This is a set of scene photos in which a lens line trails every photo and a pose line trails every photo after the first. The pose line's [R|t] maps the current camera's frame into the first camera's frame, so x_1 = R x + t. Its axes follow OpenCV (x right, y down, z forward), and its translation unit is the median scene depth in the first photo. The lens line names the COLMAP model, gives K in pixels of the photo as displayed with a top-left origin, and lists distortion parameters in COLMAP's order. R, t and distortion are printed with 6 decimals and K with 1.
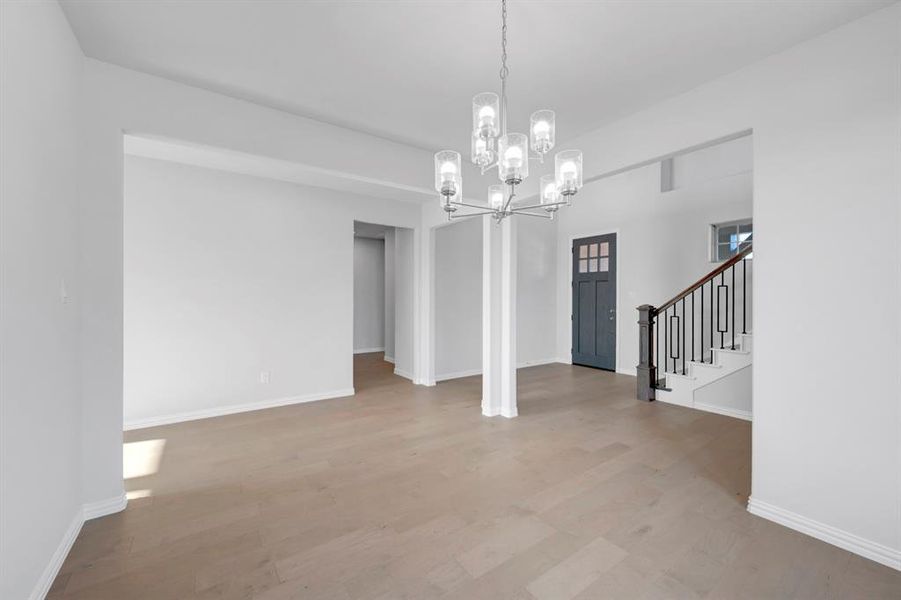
lens RADIAL K [[359.8, 0, 454.6], [0, 359.8, 298.6], [0, 0, 1]] dist [-0.001088, 0.000073]
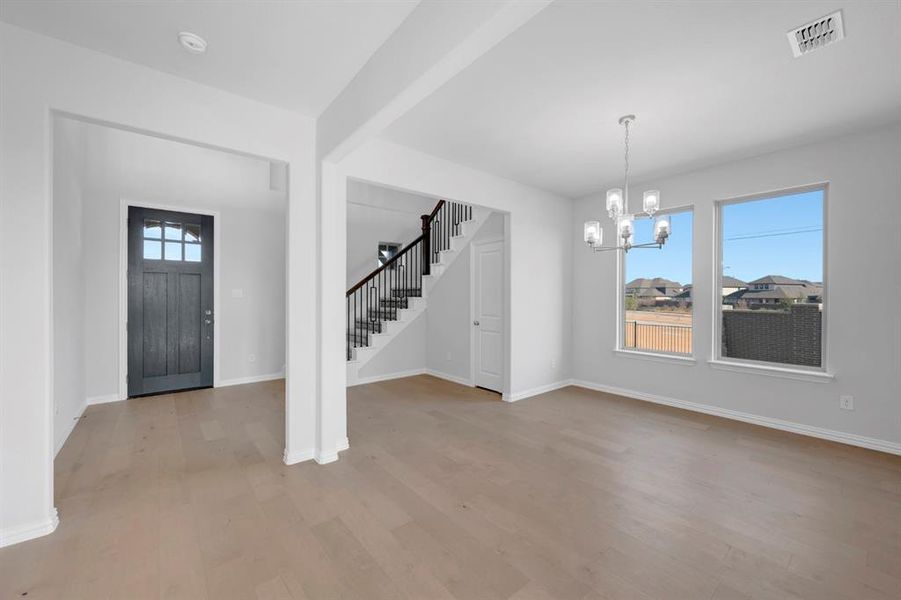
lens RADIAL K [[357.8, 0, 453.8], [0, 357.8, 296.0], [0, 0, 1]] dist [0.001052, 0.000412]
pose [[-0.095501, -0.002452, 0.995426, -0.410378], [0.001688, 0.999995, 0.002625, -0.003369], [-0.995428, 0.001931, -0.095496, 0.536464]]
